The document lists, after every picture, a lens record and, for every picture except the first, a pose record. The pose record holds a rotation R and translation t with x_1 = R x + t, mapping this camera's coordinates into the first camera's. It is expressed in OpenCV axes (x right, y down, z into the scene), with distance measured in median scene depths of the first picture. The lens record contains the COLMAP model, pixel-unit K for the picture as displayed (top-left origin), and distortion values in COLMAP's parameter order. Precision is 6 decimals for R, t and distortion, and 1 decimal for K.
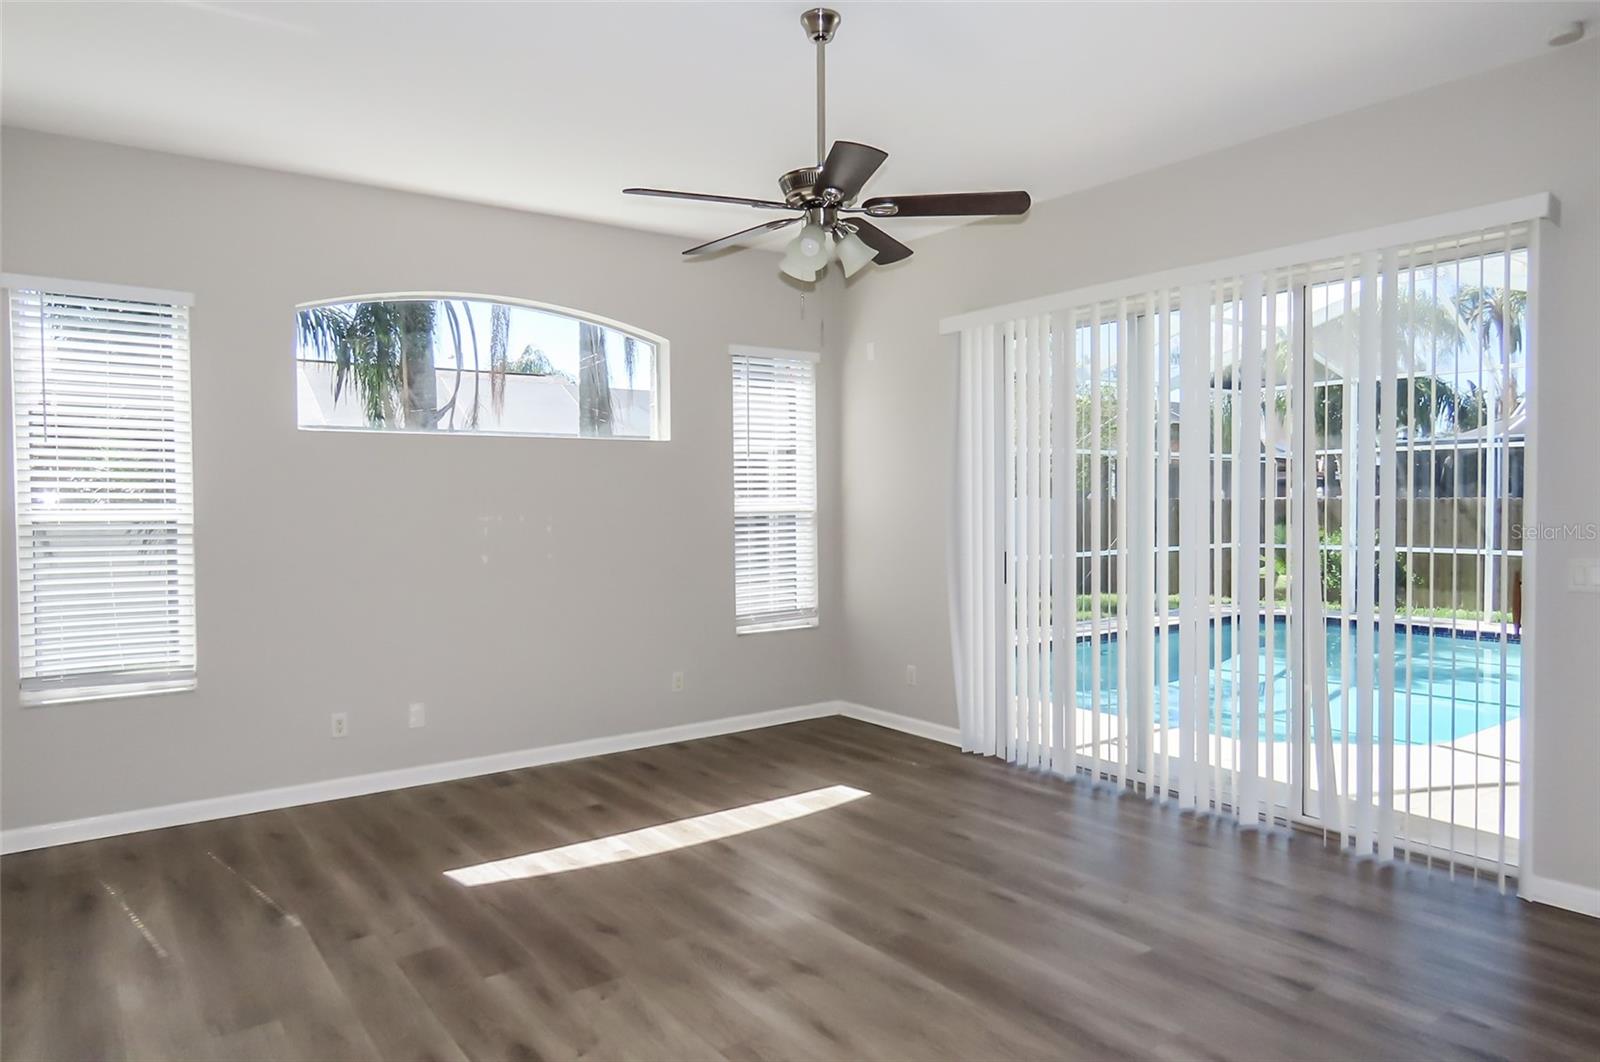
lens RADIAL K [[1036.6, 0, 774.7], [0, 1036.6, 530.3], [0, 0, 1]] dist [-0.011081, -0.001676]
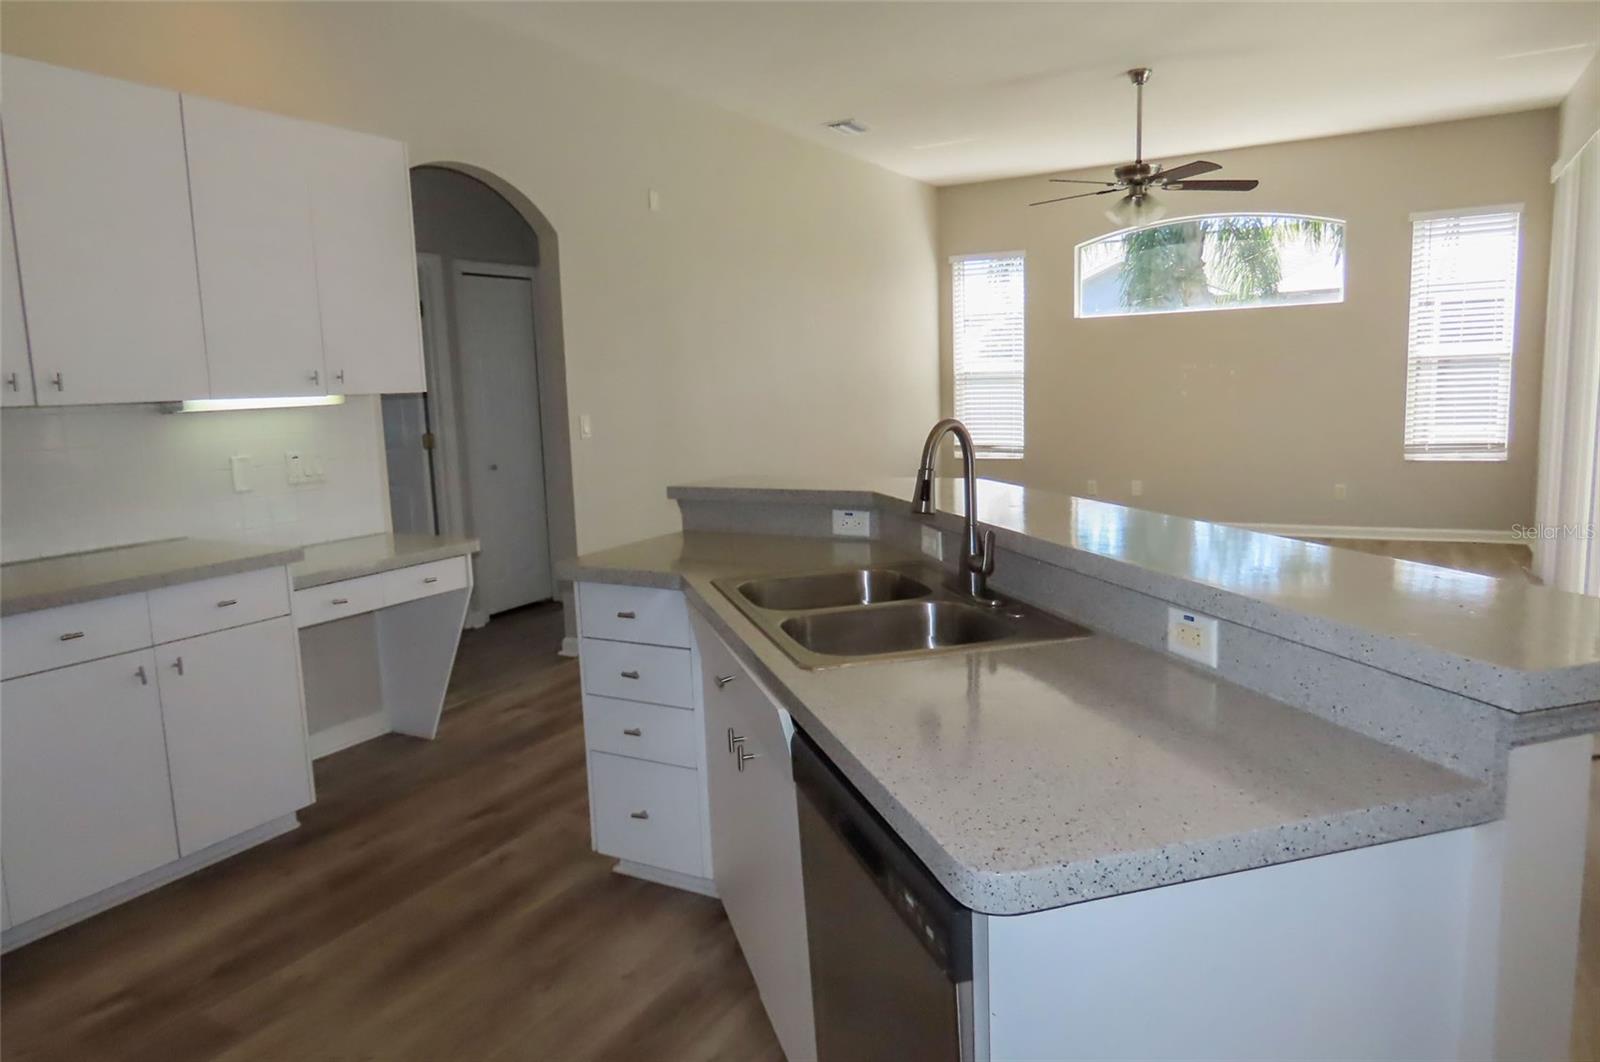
lens RADIAL K [[1052.6, 0, 822.3], [0, 1052.6, 526.9], [0, 0, 1]] dist [-0.001346, 0.001647]
pose [[0.414841, 0.125341, -0.901219, 0.506138], [0.007925, 0.989931, 0.141327, -0.000575], [0.909859, -0.065770, 0.409671, -0.076256]]
